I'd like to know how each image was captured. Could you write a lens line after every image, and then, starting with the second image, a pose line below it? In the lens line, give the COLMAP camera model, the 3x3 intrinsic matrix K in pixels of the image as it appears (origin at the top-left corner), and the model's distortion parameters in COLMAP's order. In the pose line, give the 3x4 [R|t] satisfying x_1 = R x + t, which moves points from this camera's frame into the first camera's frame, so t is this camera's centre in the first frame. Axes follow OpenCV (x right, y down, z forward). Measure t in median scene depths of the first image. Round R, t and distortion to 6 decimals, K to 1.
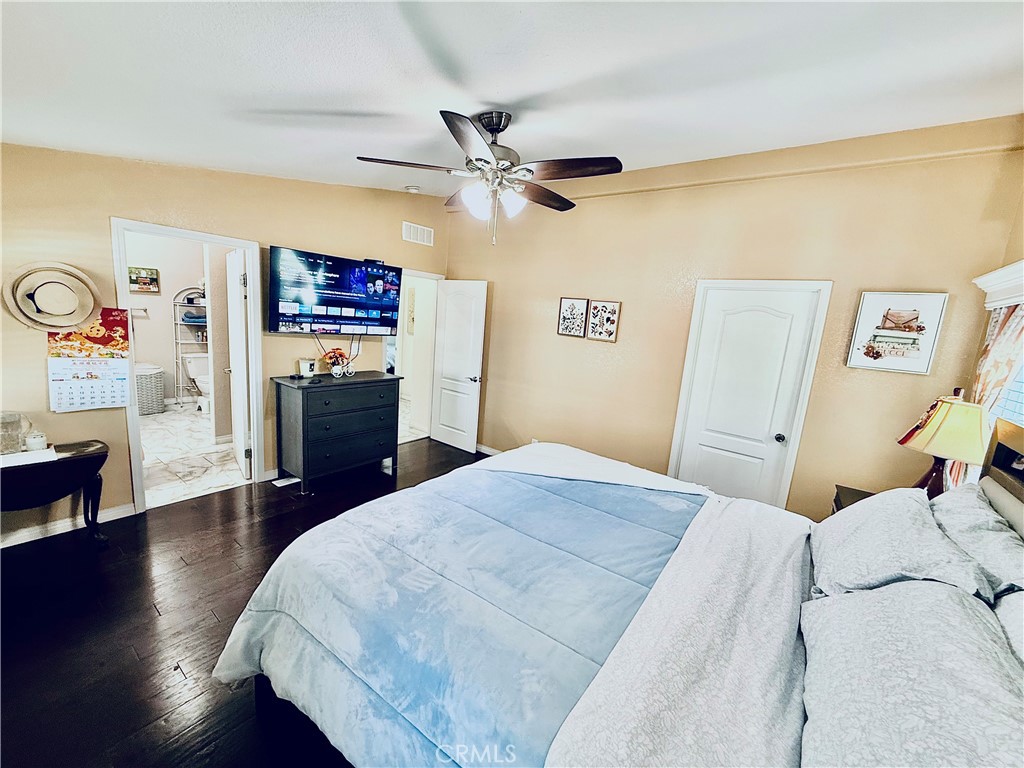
lens RADIAL K [[408.4, 0, 508.8], [0, 408.4, 383.0], [0, 0, 1]] dist [-0.000756, -0.000099]
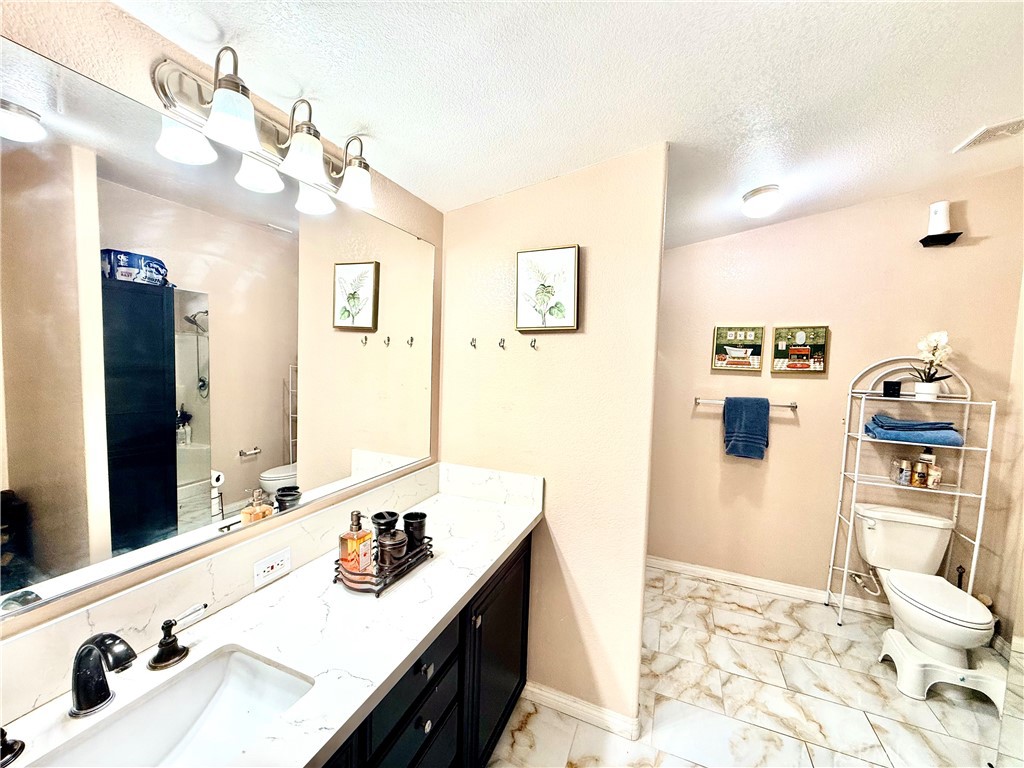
lens RADIAL K [[408.4, 0, 510.1], [0, 408.4, 384.4], [0, 0, 1]] dist [-0.000756, -0.000099]
pose [[0.236739, -0.009939, -0.971523, -0.373362], [-0.168741, 0.984330, -0.051189, -0.094490], [0.956808, 0.176054, 0.231352, 0.418675]]
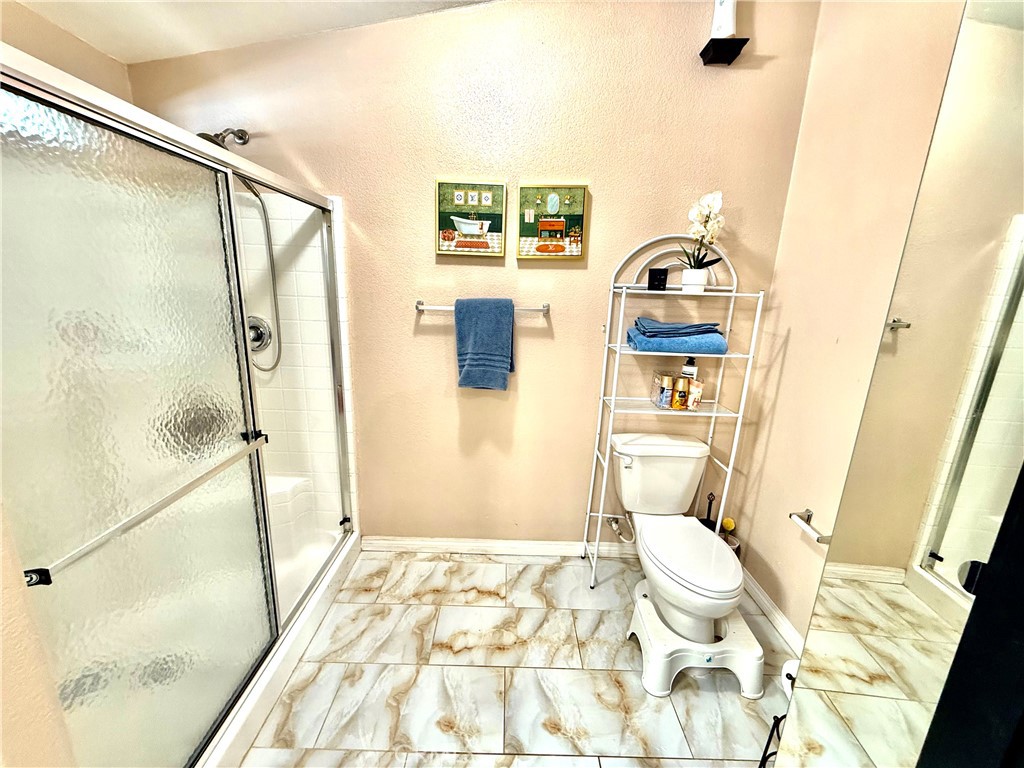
lens RADIAL K [[408.4, 0, 512.3], [0, 408.4, 386.0], [0, 0, 1]] dist [-0.000756, -0.000099]
pose [[0.595759, 0.135077, -0.791723, -0.484109], [-0.111551, 0.990118, 0.084985, -0.110782], [0.795379, 0.037687, 0.604940, 0.597478]]
